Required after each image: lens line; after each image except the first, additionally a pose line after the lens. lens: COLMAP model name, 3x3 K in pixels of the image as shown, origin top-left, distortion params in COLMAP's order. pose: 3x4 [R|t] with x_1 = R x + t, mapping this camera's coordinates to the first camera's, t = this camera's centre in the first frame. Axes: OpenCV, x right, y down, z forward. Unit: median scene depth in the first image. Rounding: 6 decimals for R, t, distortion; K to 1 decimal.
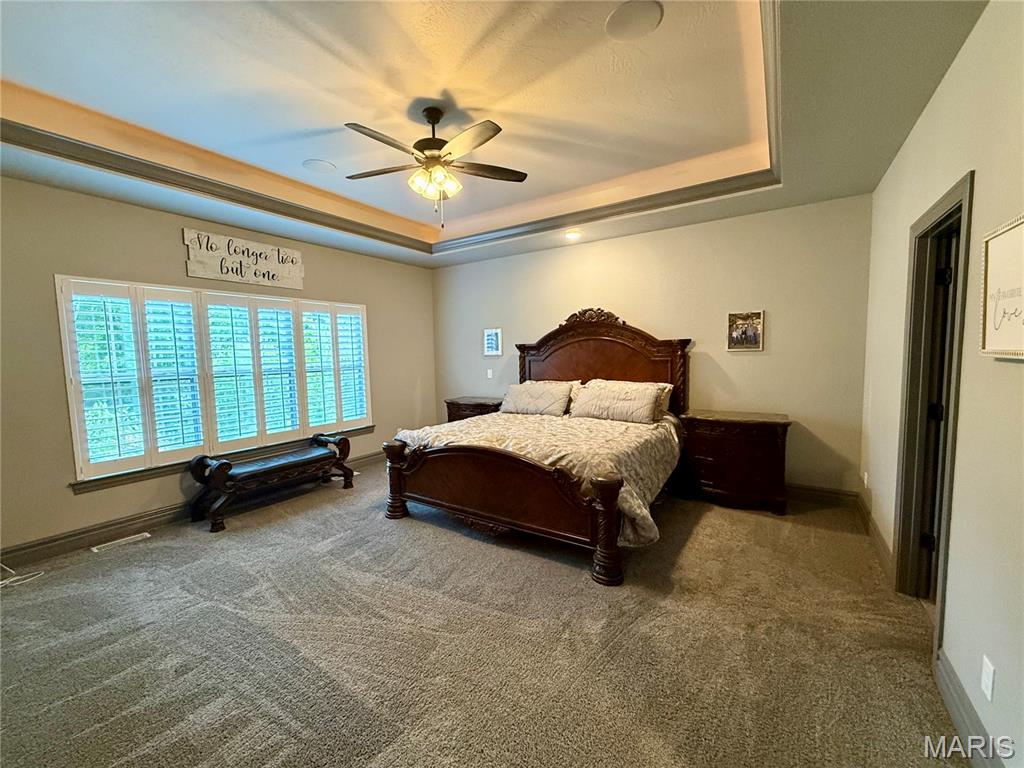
lens RADIAL K [[407.5, 0, 508.2], [0, 407.5, 385.8], [0, 0, 1]] dist [0.000303, -0.000045]
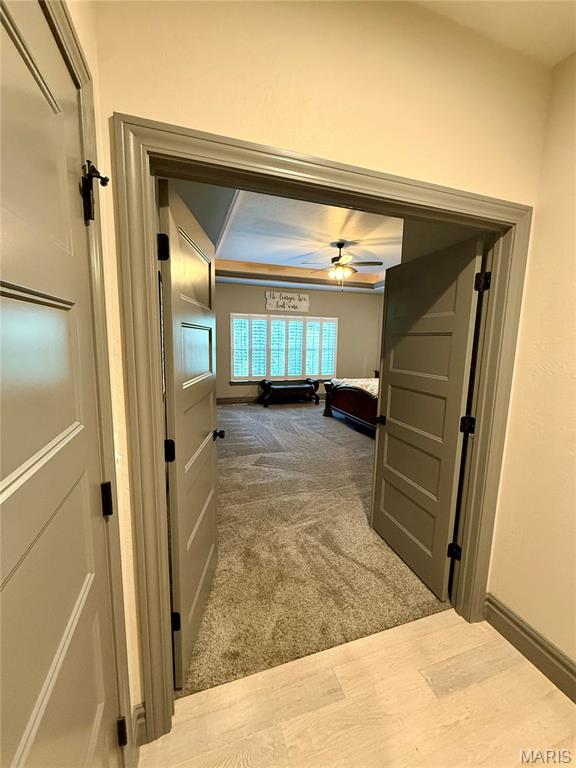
lens RADIAL K [[305.6, 0, 288.4], [0, 305.6, 382.6], [0, 0, 1]] dist [0.000303, -0.000045]
pose [[0.792470, 0.116467, -0.598688, 0.555144], [-0.083545, 0.993075, 0.082602, 0.016461], [0.604162, -0.015442, 0.796712, -0.475925]]
